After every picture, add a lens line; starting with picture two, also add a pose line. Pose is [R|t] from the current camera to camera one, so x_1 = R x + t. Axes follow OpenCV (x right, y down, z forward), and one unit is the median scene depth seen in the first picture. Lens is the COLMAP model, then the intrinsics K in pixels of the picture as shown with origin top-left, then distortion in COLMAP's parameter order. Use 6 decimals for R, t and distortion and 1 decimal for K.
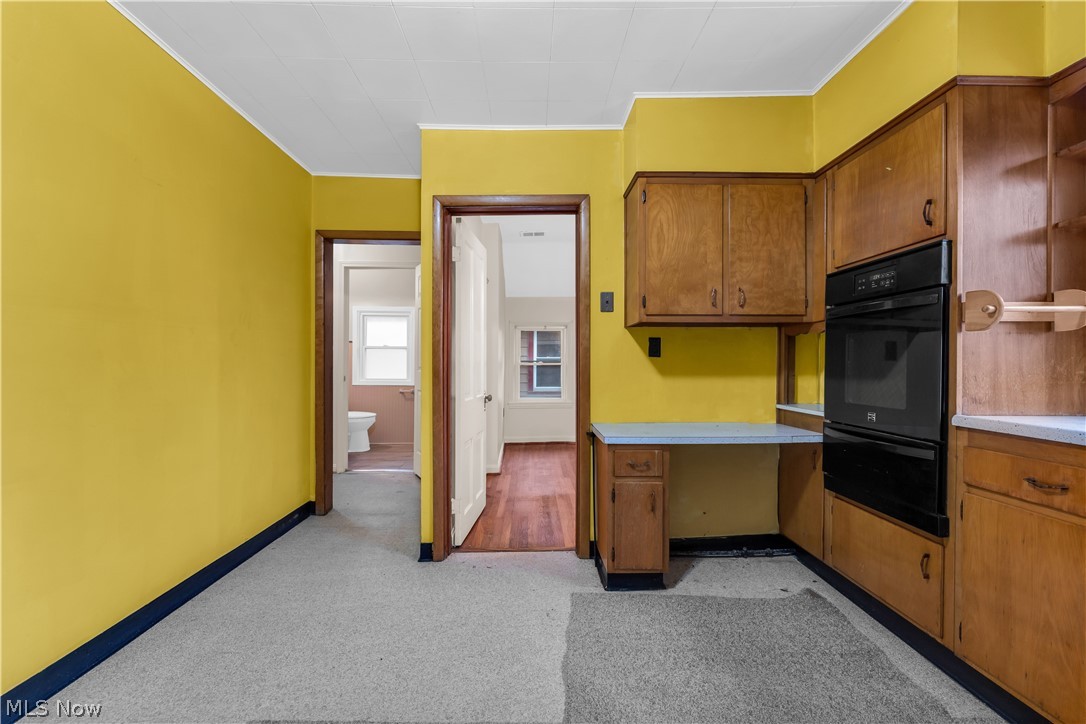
lens RADIAL K [[441.6, 0, 542.4], [0, 441.6, 365.2], [0, 0, 1]] dist [-0.000780, -0.000322]
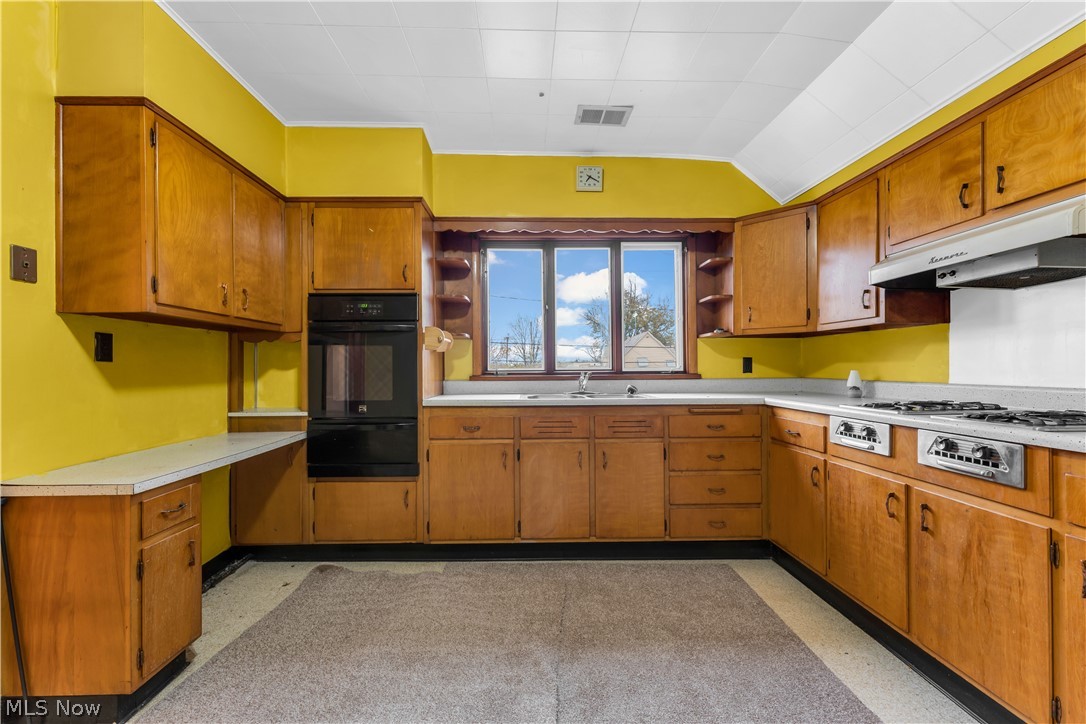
lens RADIAL K [[432.5, 0, 536.9], [0, 432.5, 366.6], [0, 0, 1]] dist [0.000397, 0.000076]
pose [[0.002308, 0.001935, 0.999995, -0.489291], [0.010260, 0.999945, -0.001958, -0.003167], [-0.999945, 0.010264, 0.002288, 0.395483]]
